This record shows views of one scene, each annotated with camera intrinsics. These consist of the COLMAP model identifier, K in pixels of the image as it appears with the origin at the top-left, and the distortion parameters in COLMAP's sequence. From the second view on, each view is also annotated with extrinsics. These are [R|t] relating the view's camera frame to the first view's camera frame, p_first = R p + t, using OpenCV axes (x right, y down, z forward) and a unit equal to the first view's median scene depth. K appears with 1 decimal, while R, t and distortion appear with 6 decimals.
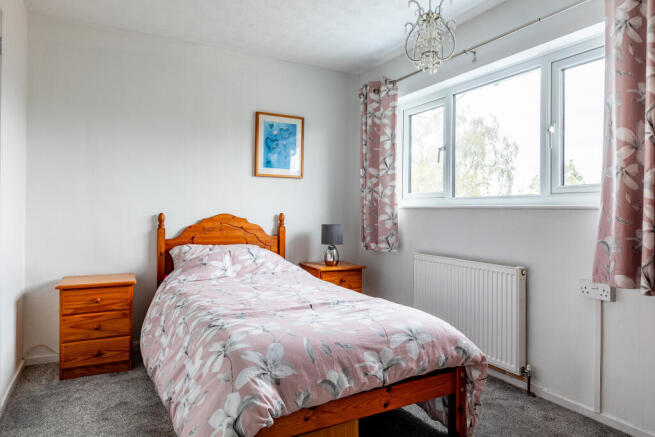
lens RADIAL K [[419.3, 0, 327.5], [0, 419.3, 218.5], [0, 0, 1]] dist [0.000679, 0.000718]
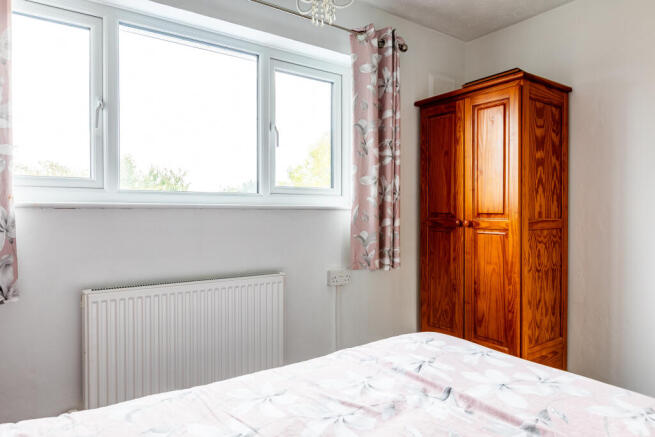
lens RADIAL K [[419.3, 0, 327.5], [0, 419.3, 218.5], [0, 0, 1]] dist [0.000679, 0.000718]
pose [[-0.118987, -0.025943, 0.992557, -0.357275], [0.015309, 0.999492, 0.027960, -0.020542], [-0.992778, 0.018522, -0.118529, 0.782041]]
